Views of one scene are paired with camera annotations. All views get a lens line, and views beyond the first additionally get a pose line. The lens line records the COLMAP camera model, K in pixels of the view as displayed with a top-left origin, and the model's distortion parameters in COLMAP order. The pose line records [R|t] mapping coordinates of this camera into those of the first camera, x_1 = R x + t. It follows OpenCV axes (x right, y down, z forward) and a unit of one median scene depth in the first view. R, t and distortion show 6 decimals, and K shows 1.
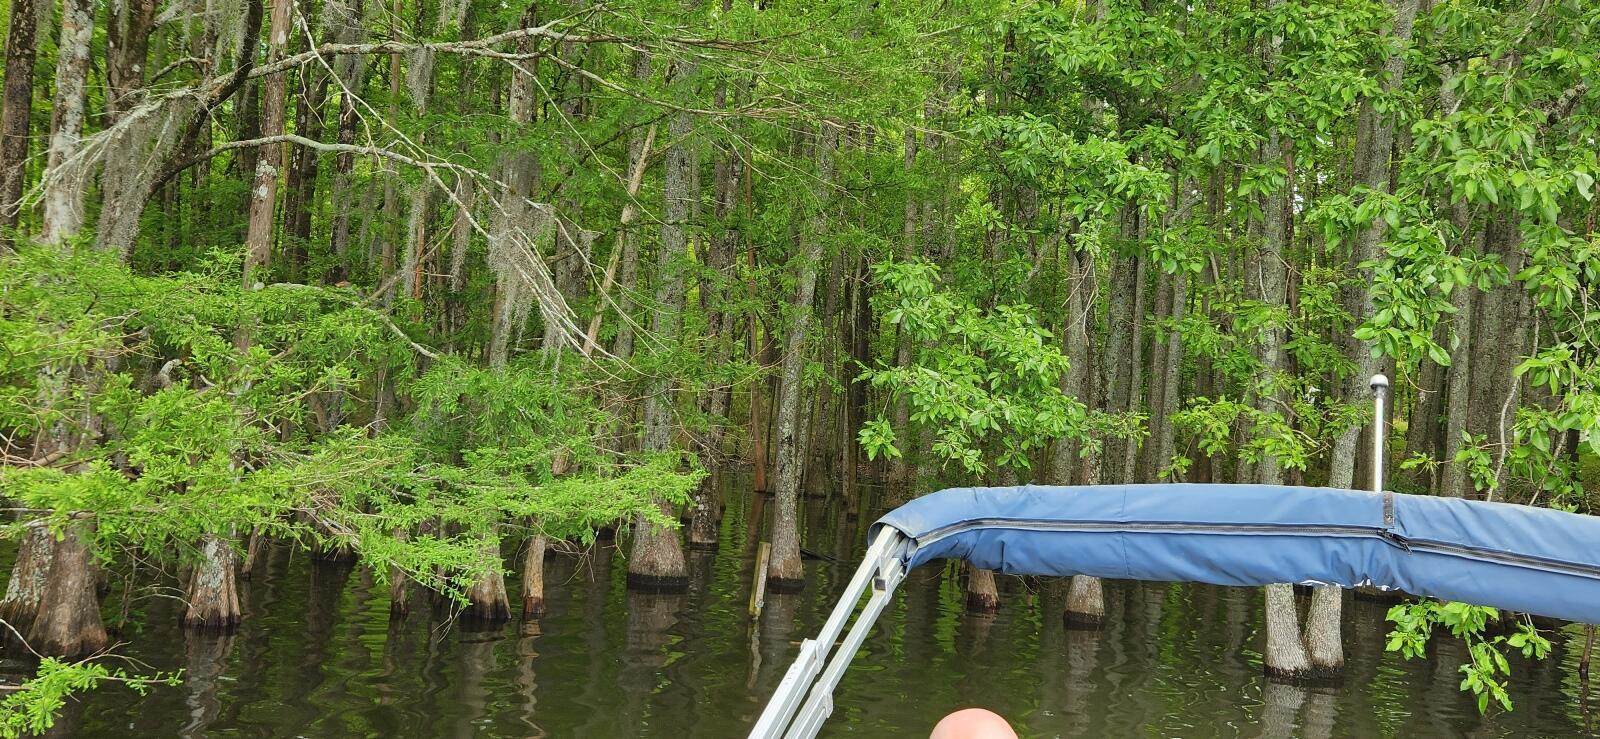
lens RADIAL K [[1106.2, 0, 759.5], [0, 1106.2, 370.4], [0, 0, 1]] dist [-0.105351, 0.000007]
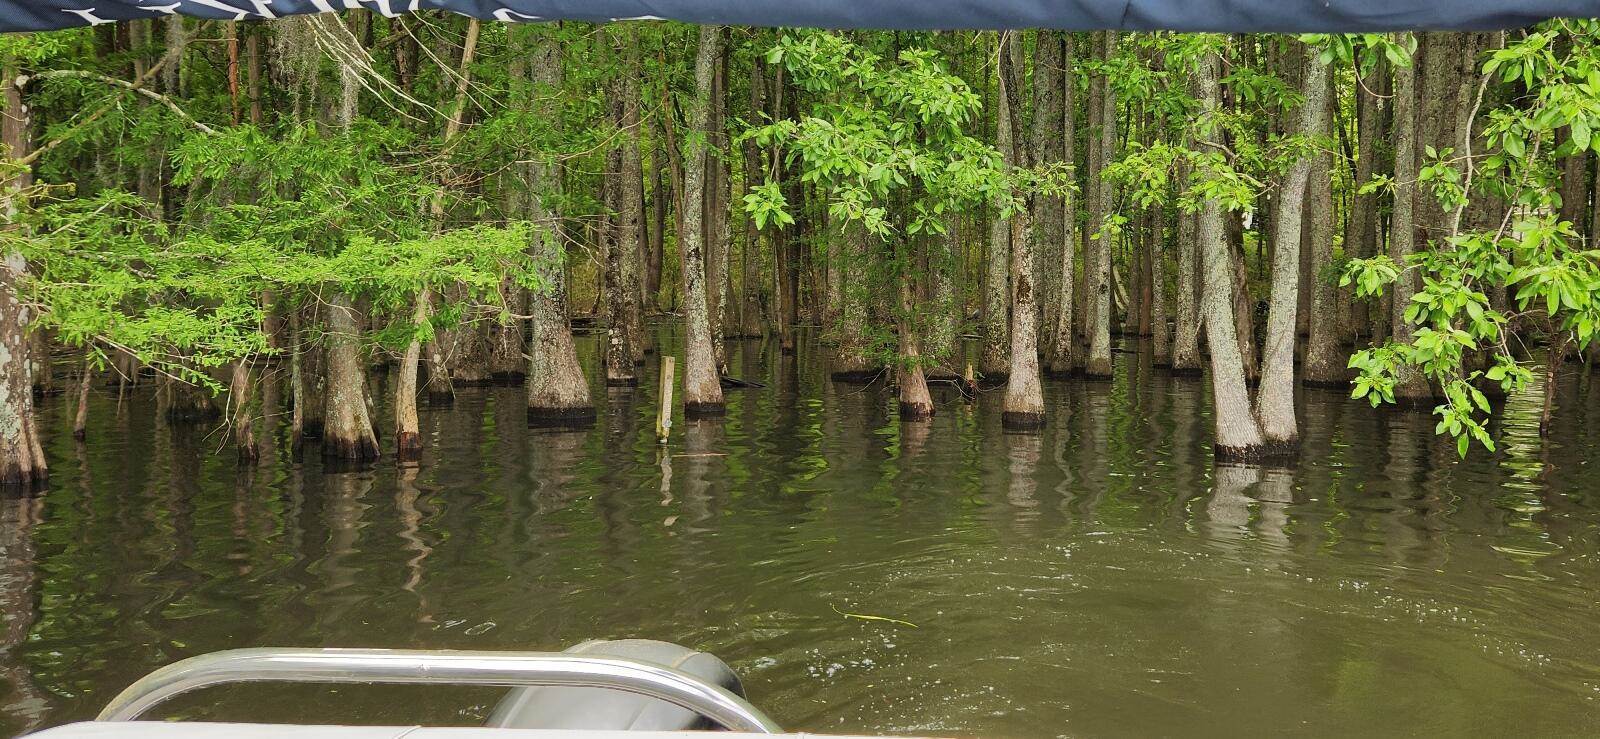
lens RADIAL K [[1106.2, 0, 800.0], [0, 1106.2, 369.5], [0, 0, 1]] dist [-0.118831, -0.001572]
pose [[0.994084, -0.076634, 0.076966, 0.056840], [0.066533, 0.989775, 0.126168, 0.081390], [-0.085848, -0.120301, 0.989019, 0.130777]]
